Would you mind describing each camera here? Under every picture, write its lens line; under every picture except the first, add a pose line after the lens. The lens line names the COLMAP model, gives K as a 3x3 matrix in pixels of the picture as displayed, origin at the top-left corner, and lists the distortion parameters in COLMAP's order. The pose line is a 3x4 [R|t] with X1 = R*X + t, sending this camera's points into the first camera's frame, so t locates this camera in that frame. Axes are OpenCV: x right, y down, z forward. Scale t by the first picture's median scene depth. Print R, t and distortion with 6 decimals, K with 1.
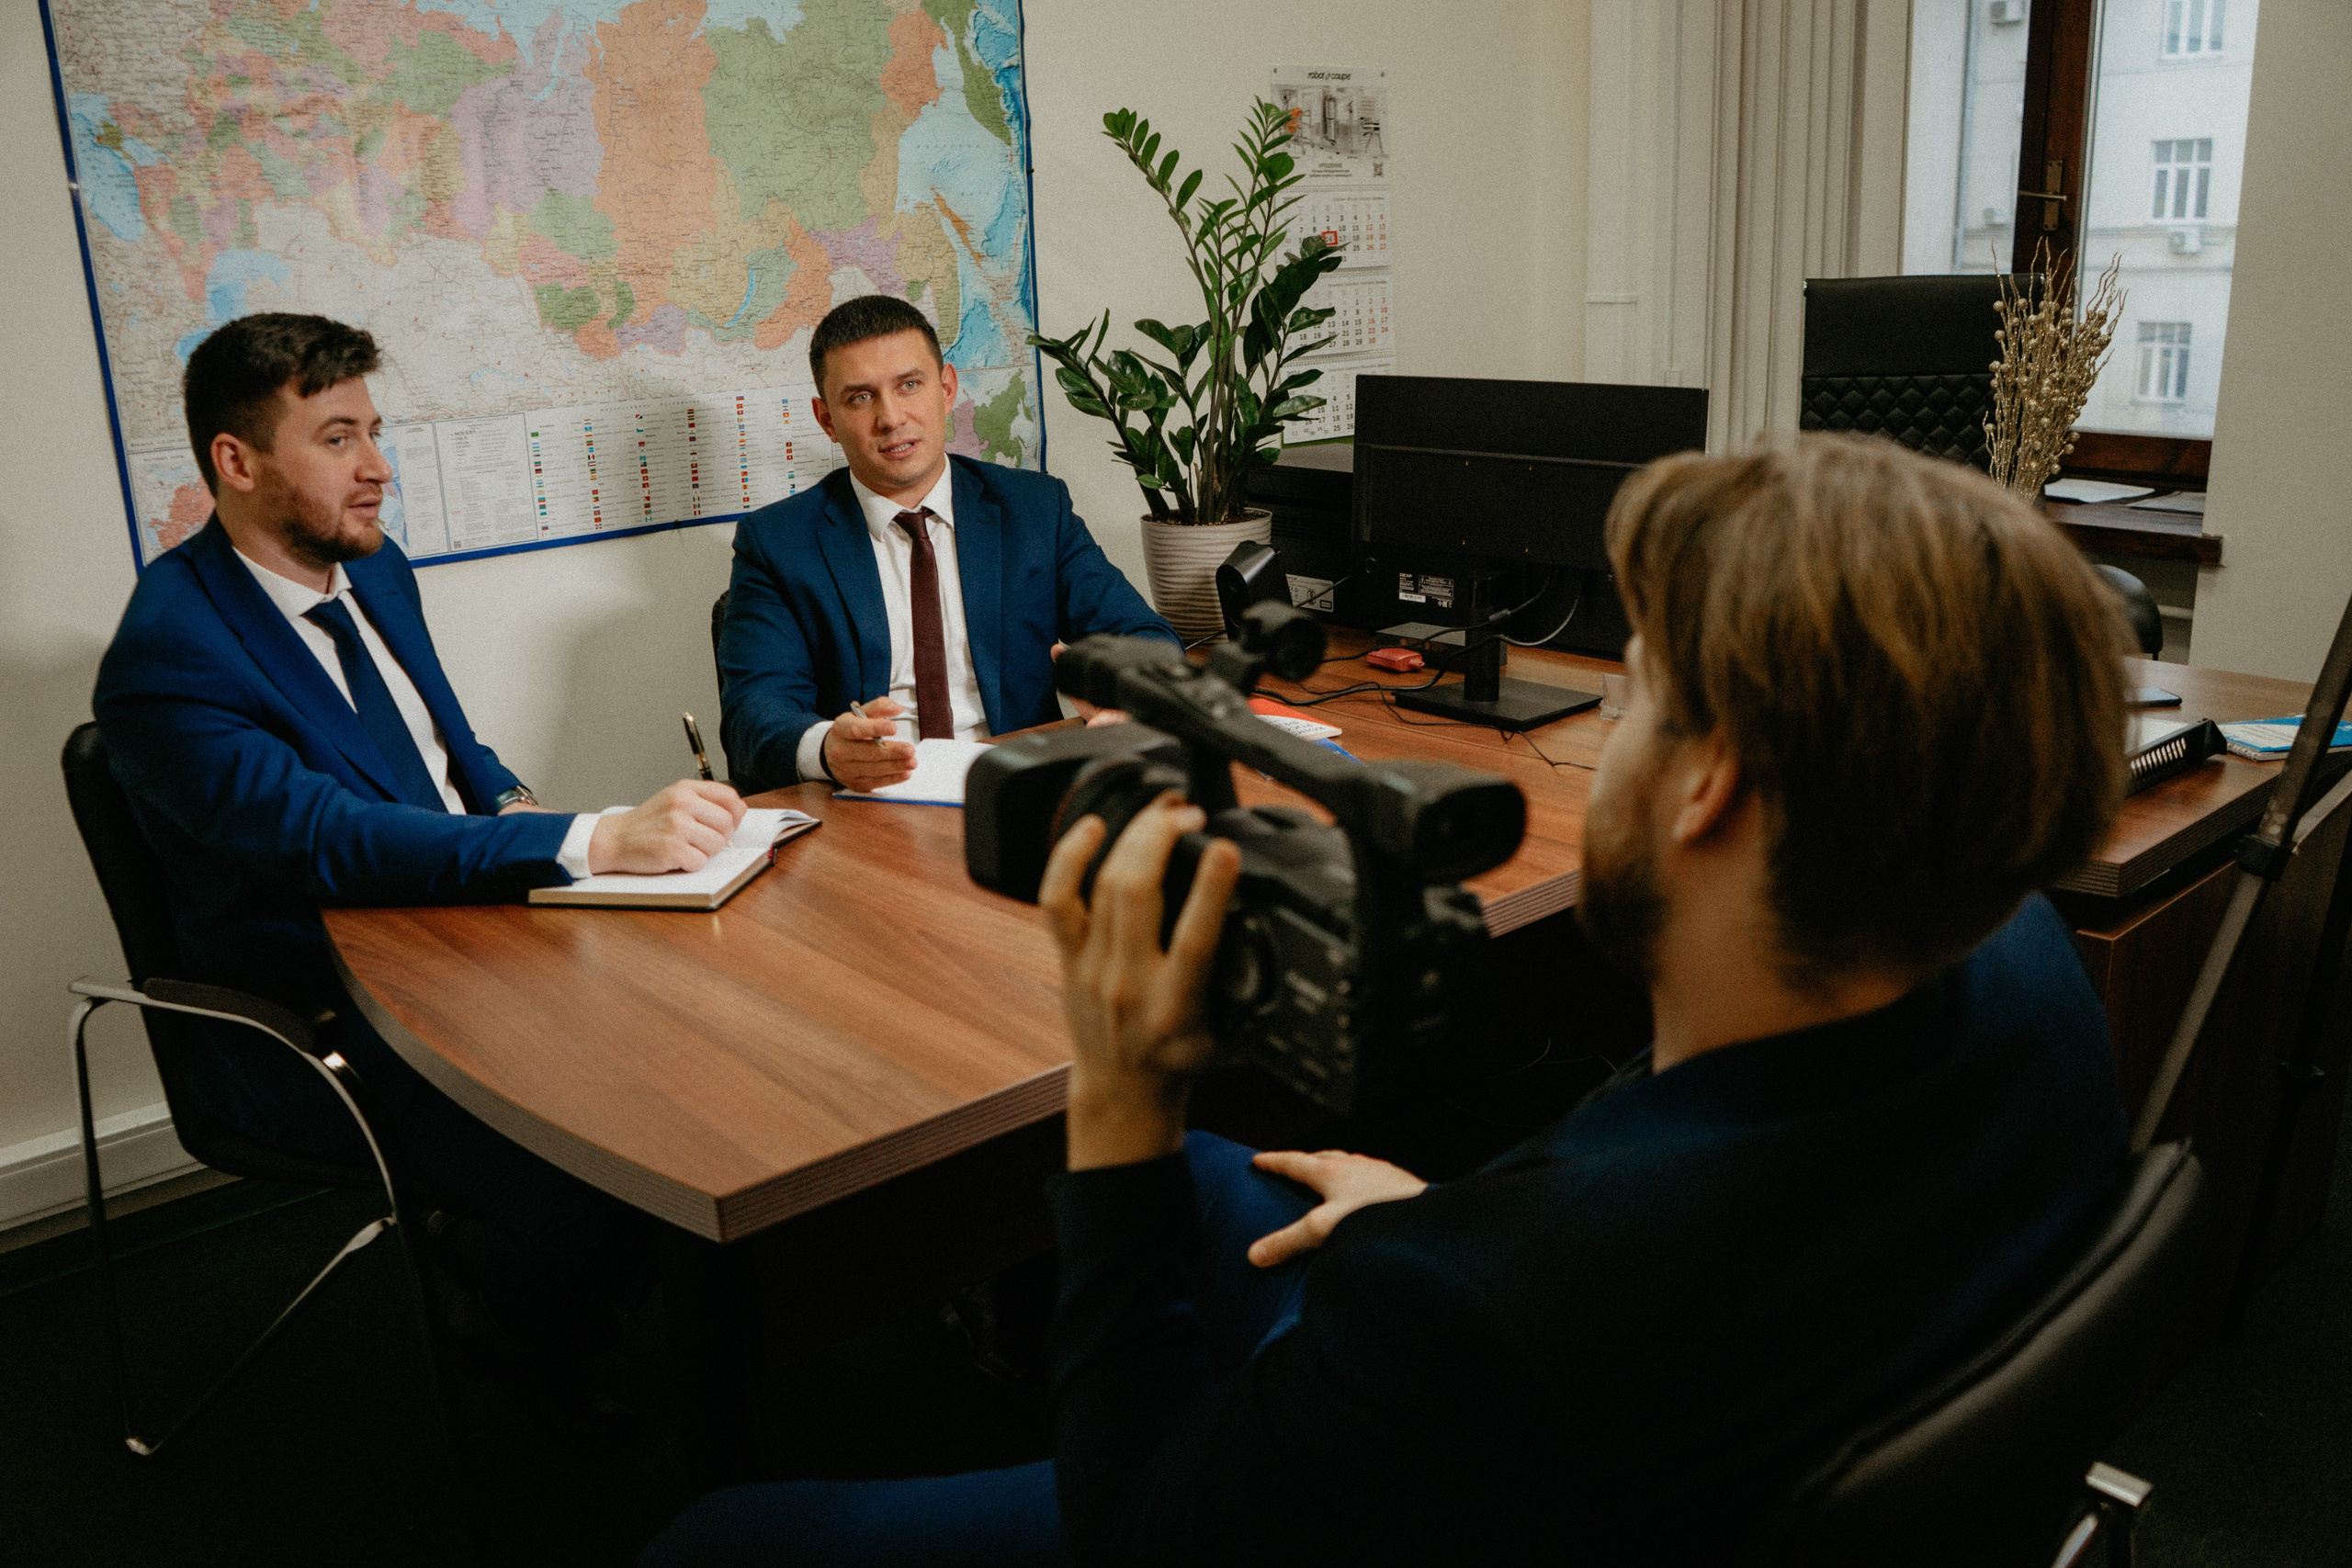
lens RADIAL K [[1960.4, 0, 1224.0], [0, 1960.4, 782.5], [0, 0, 1]] dist [-0.099901, 0.068962]
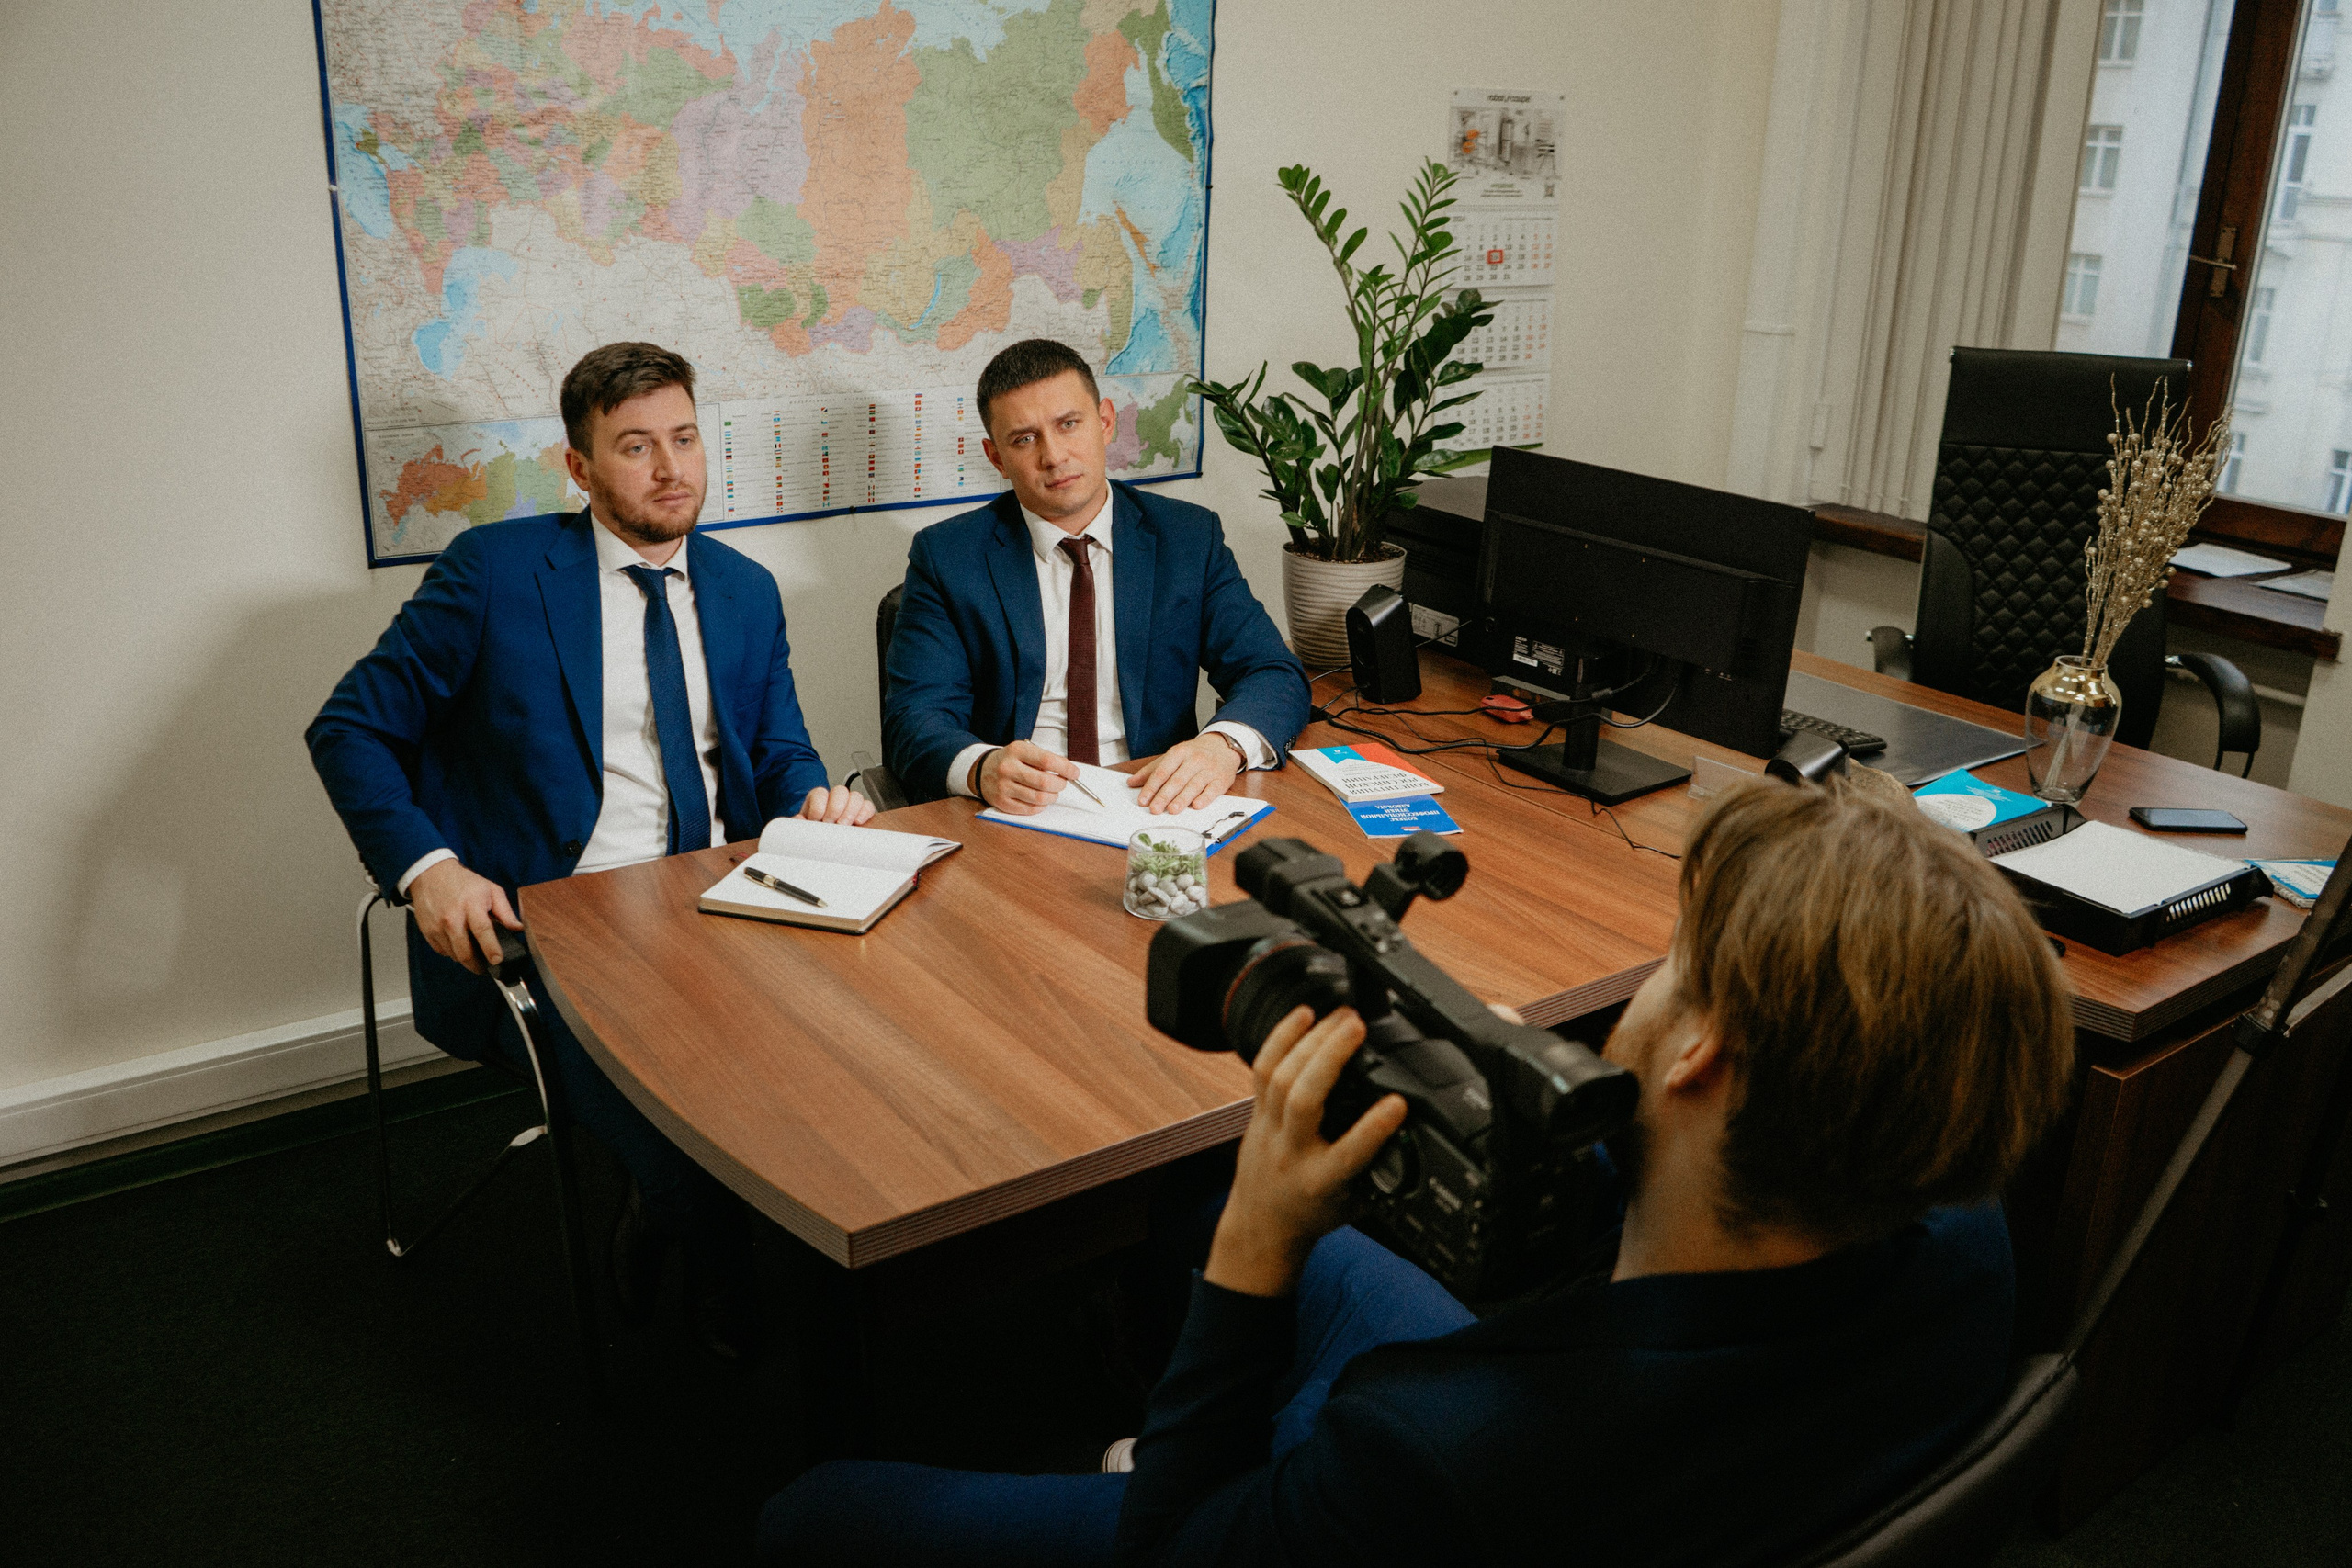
lens RADIAL K [[1976.3, 0, 1221.0], [0, 1976.3, 782.8], [0, 0, 1]] dist [-0.088644, 0.067791]
pose [[0.993289, 0.091592, -0.070632, 0.012239], [-0.087431, 0.994368, 0.059908, -0.071738], [0.075721, -0.053330, 0.995702, -0.079814]]
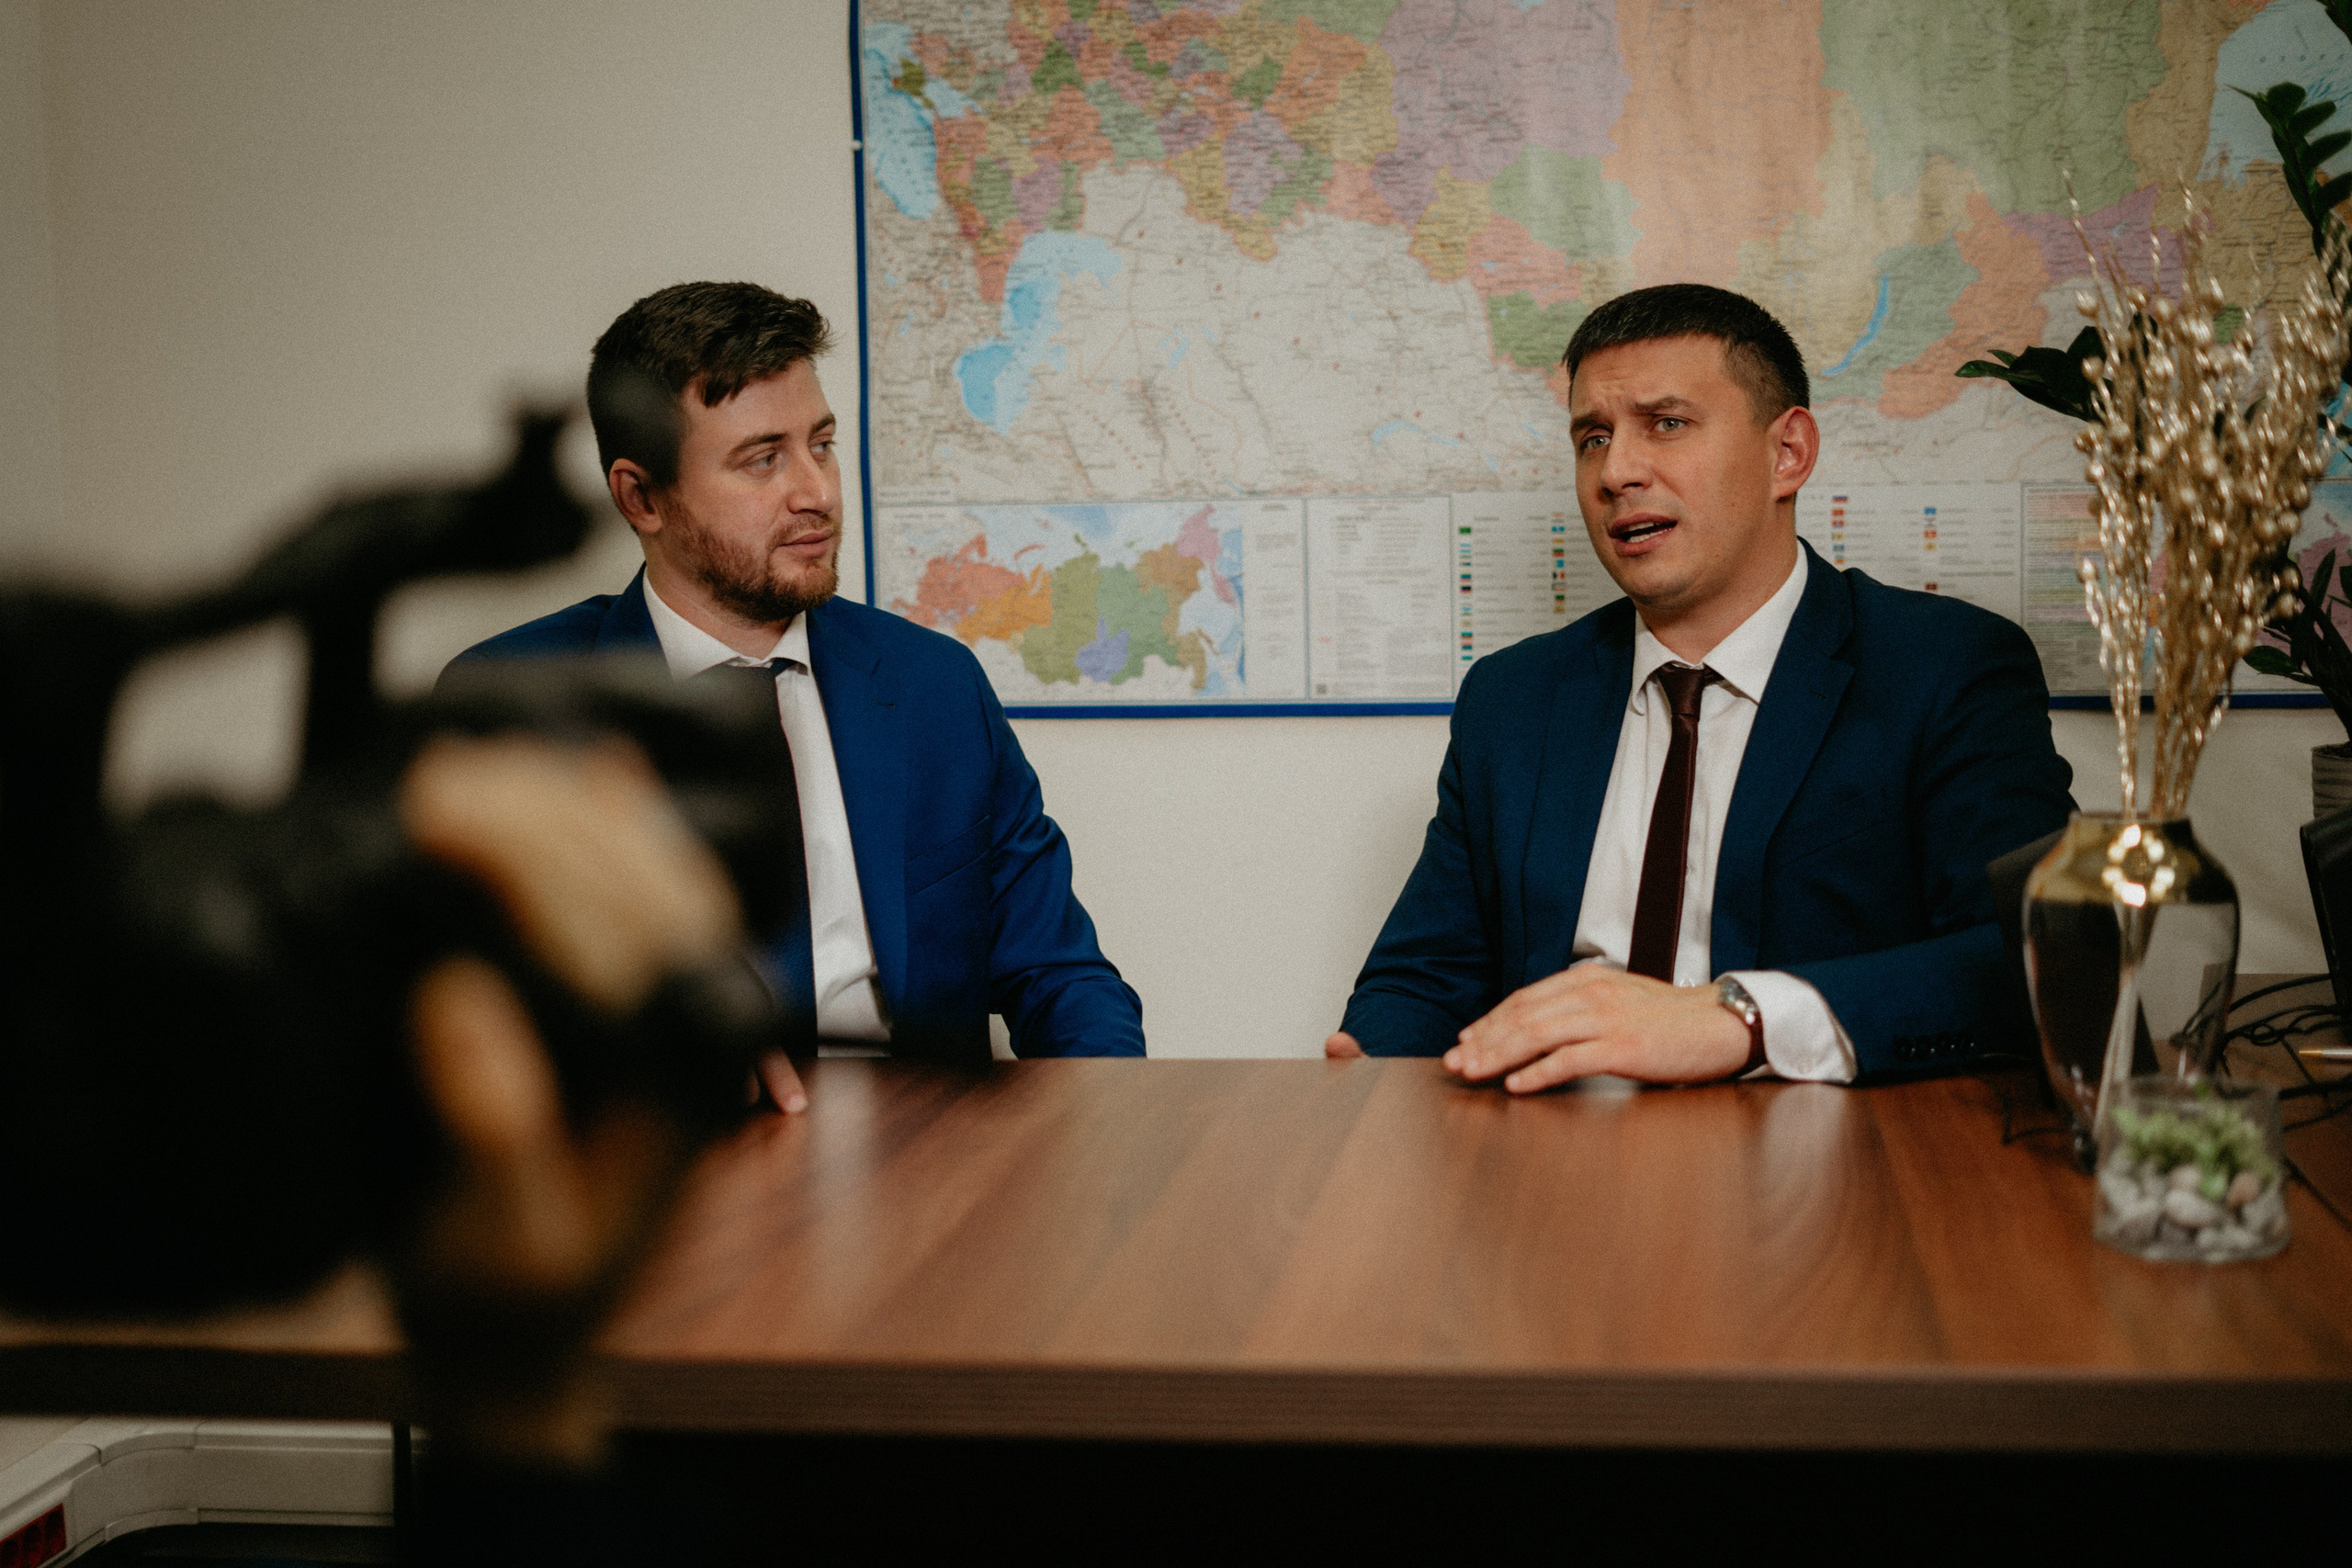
lens RADIAL K [[3459.9, 0, 1176.0], [0, 3459.9, 784.0], [0, 0, 1]] dist [-0.005400, 0.055687]
pose [[0.641828, 0.089905, -0.761560, 0.452434], [-0.213177, 0.974877, -0.064573, -0.007771], [0.736622, 0.203792, 0.644869, 0.229460]]
